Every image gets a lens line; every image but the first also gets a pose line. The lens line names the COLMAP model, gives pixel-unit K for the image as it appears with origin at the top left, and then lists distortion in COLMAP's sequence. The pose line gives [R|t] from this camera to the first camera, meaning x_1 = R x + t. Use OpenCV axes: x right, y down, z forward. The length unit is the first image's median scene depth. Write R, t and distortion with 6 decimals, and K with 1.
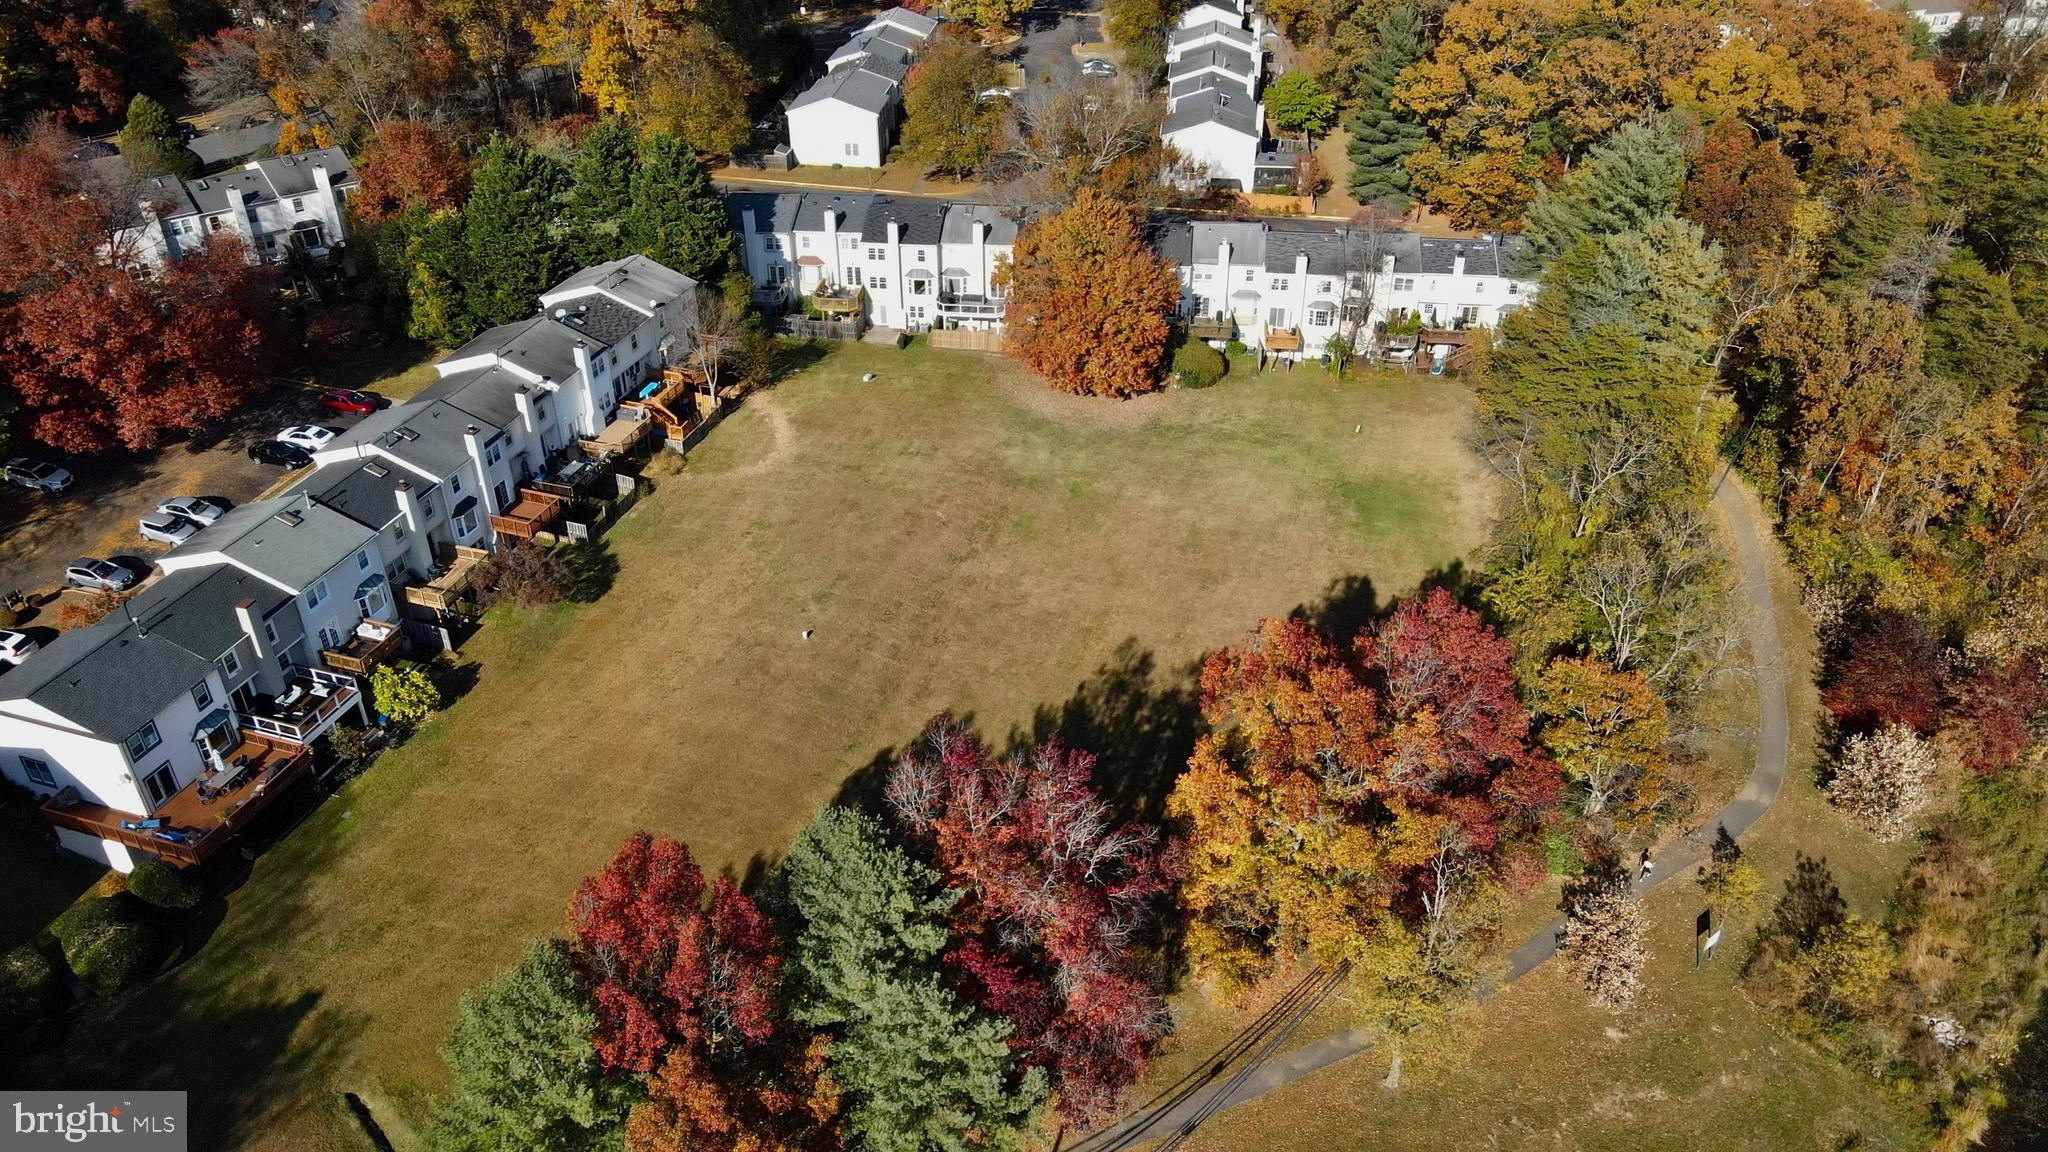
lens RADIAL K [[1508.7, 0, 1019.1], [0, 1508.7, 586.5], [0, 0, 1]] dist [-0.003187, 0.028201]
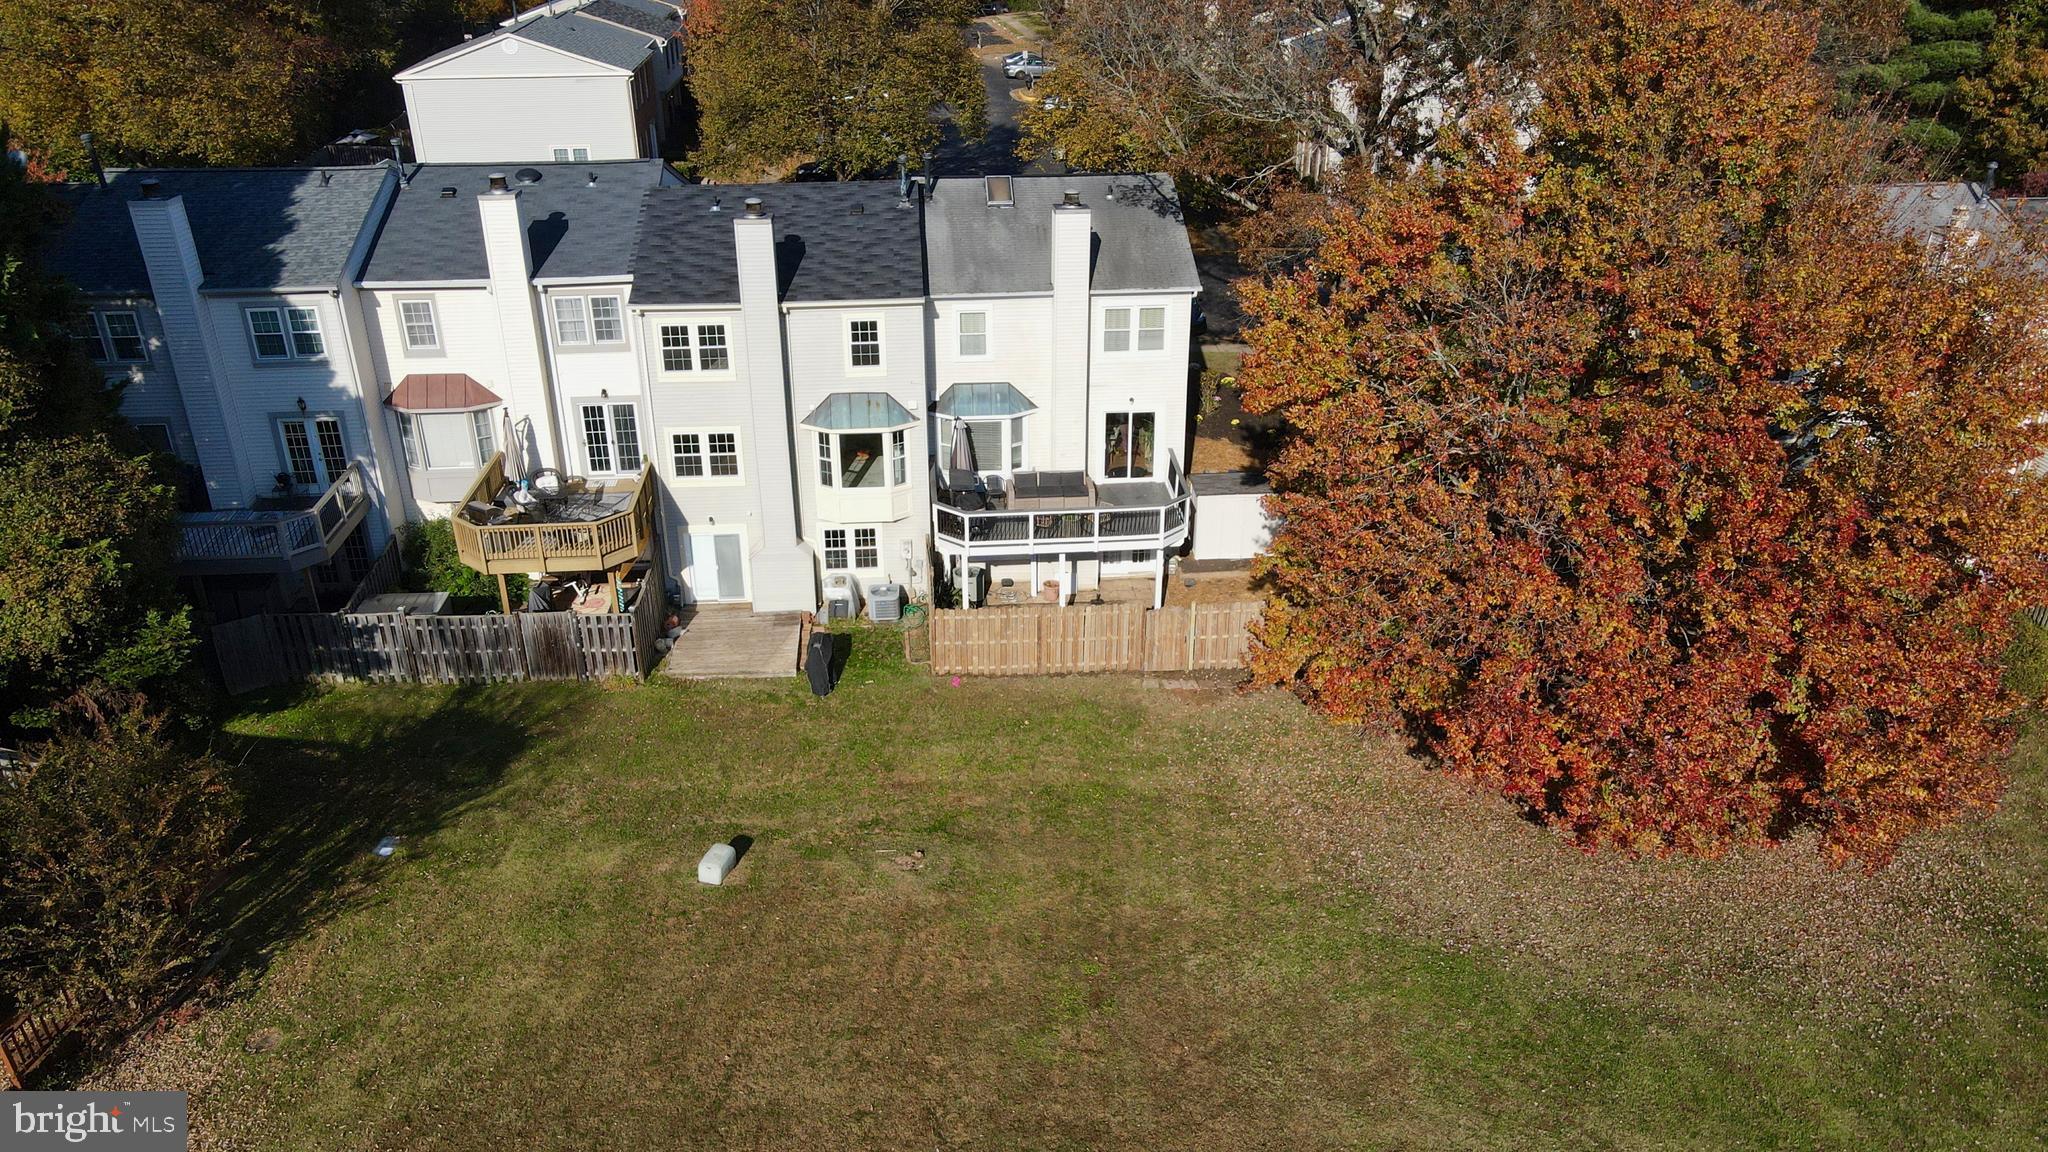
lens RADIAL K [[1517.9, 0, 1023.3], [0, 1517.9, 599.3], [0, 0, 1]] dist [-0.004293, 0.000786]
pose [[0.981976, -0.083173, 0.169721, -0.091369], [0.103409, 0.988073, -0.114095, -0.147495], [-0.158207, 0.129589, 0.978865, 0.774711]]
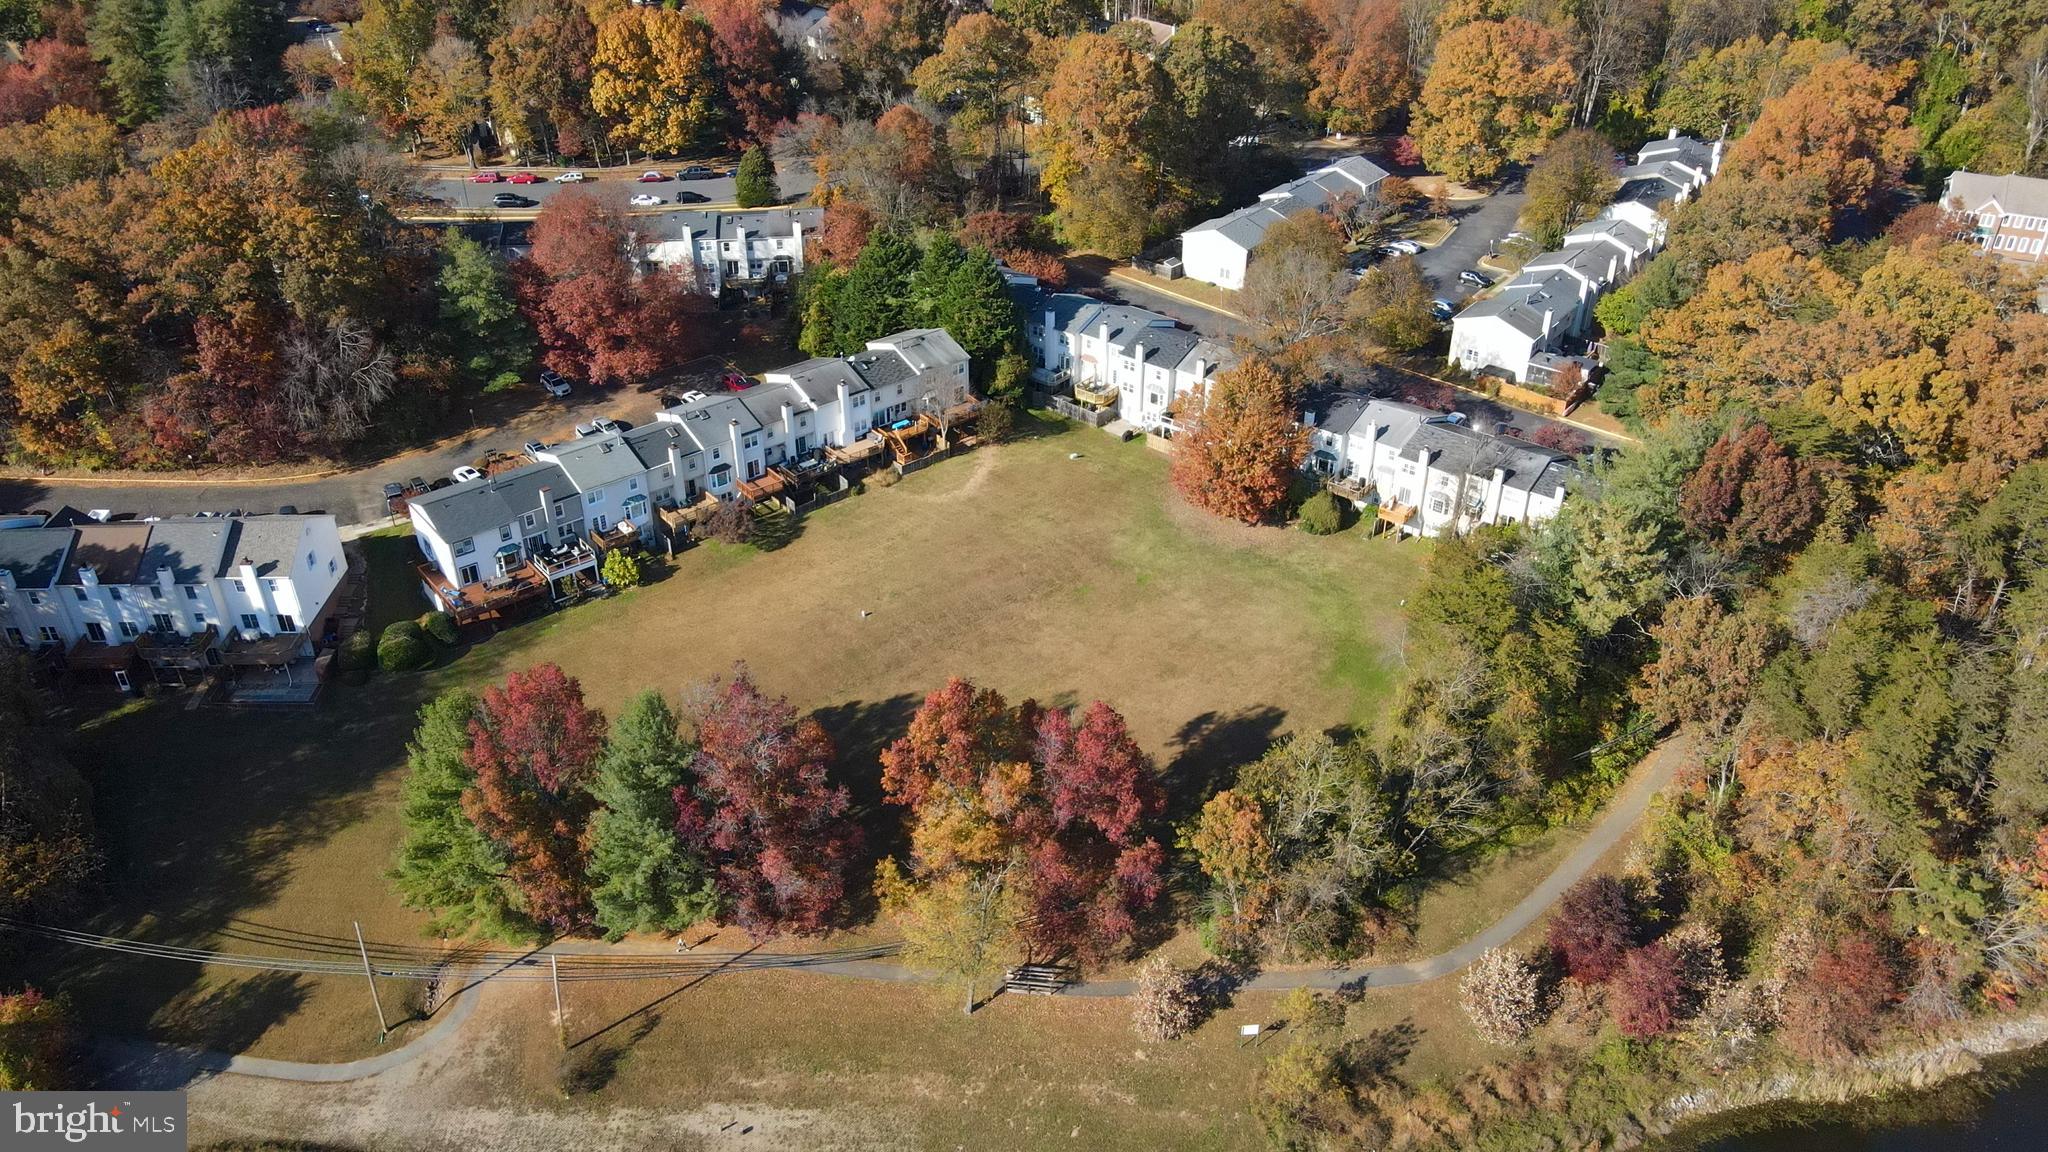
lens RADIAL K [[1517.9, 0, 1023.3], [0, 1517.9, 599.3], [0, 0, 1]] dist [-0.004293, 0.000786]
pose [[0.846413, 0.294898, -0.443419, 0.483985], [-0.297974, 0.952385, 0.064607, -0.092862], [0.441358, 0.077443, 0.893983, -0.183459]]
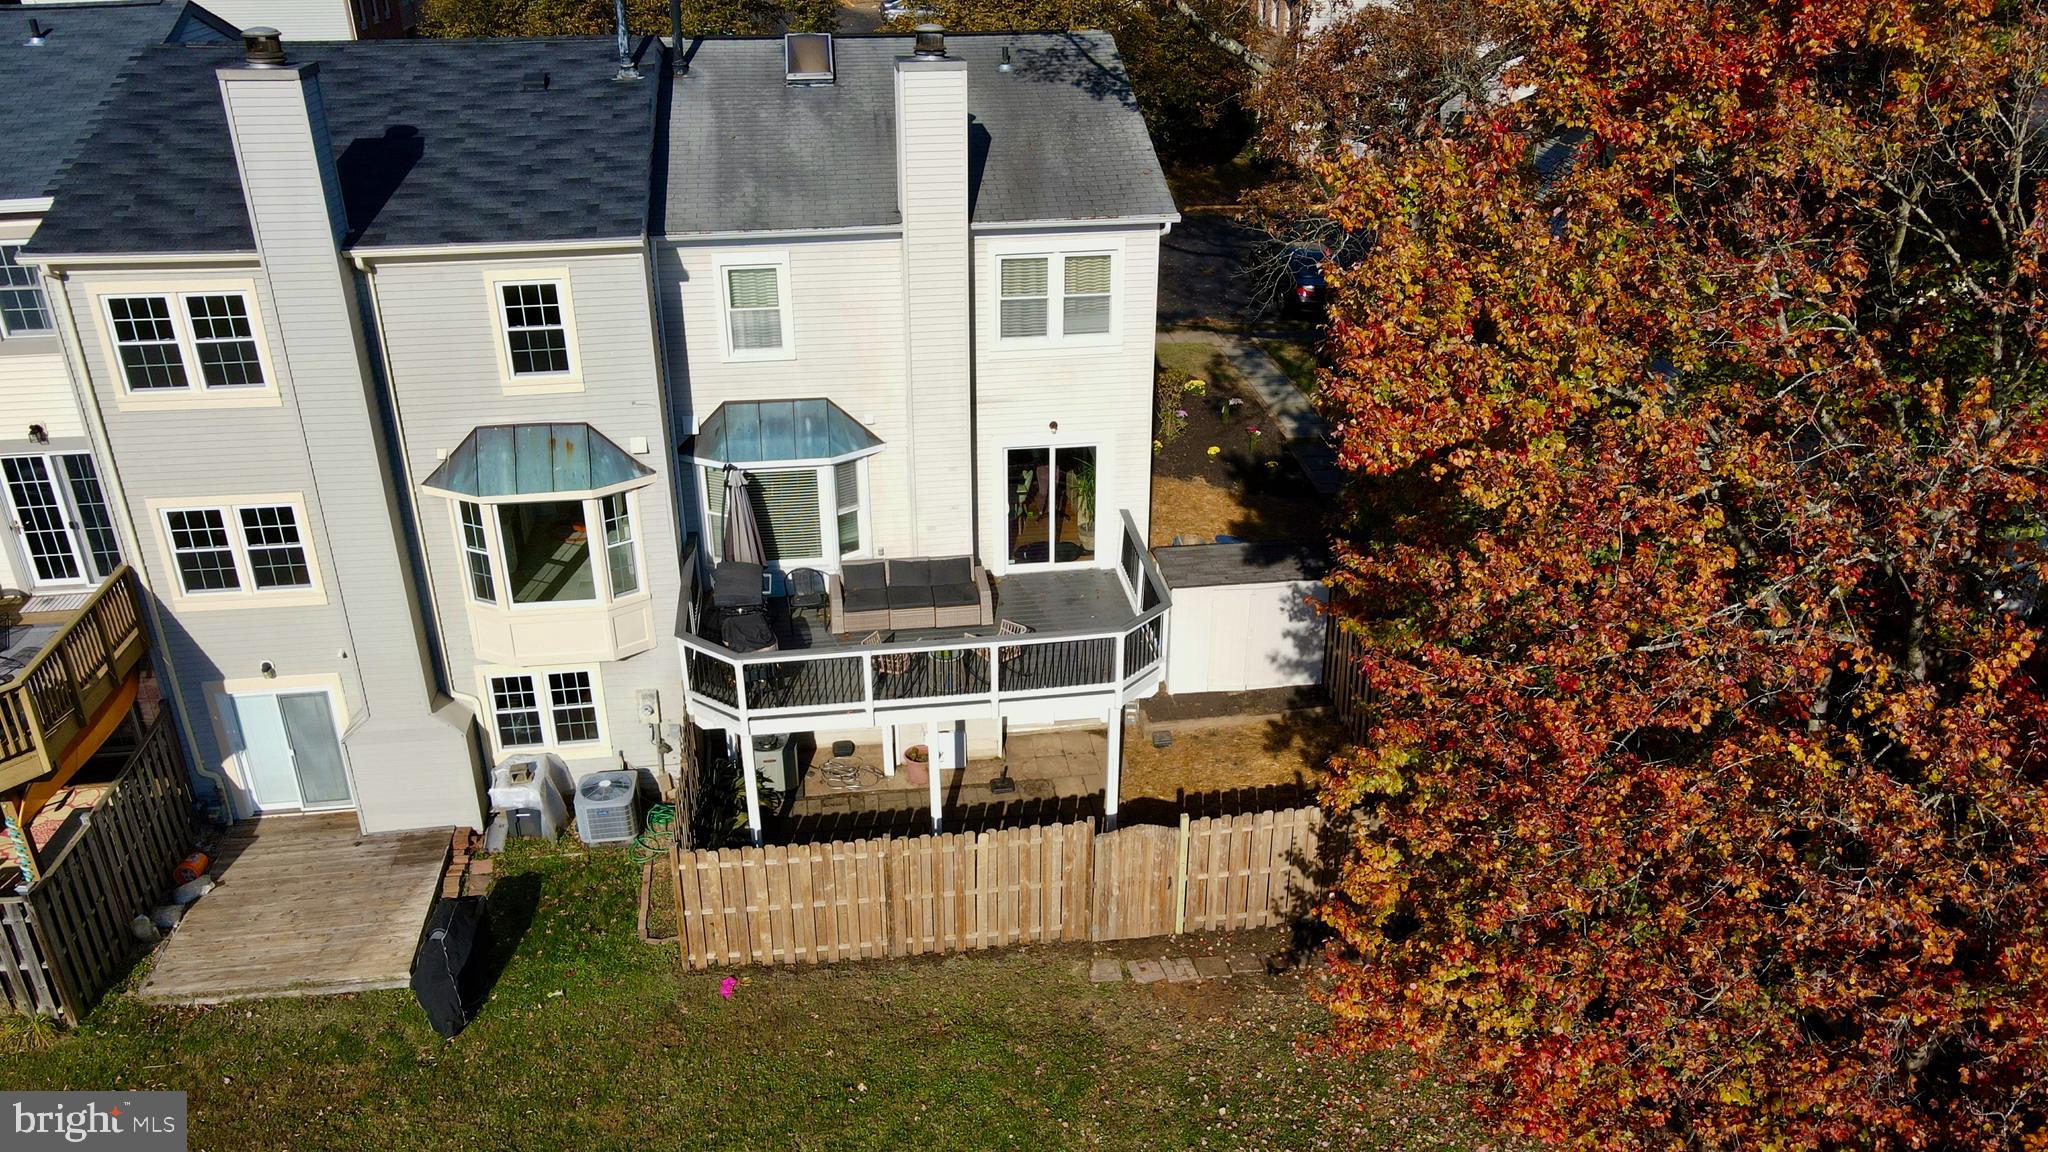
lens RADIAL K [[1508.7, 0, 1019.1], [0, 1508.7, 586.5], [0, 0, 1]] dist [-0.003187, 0.028201]
pose [[0.968964, -0.106775, 0.222953, -0.058055], [0.135441, 0.983796, -0.117479, -0.182653], [-0.206796, 0.144029, 0.967725, 0.905203]]
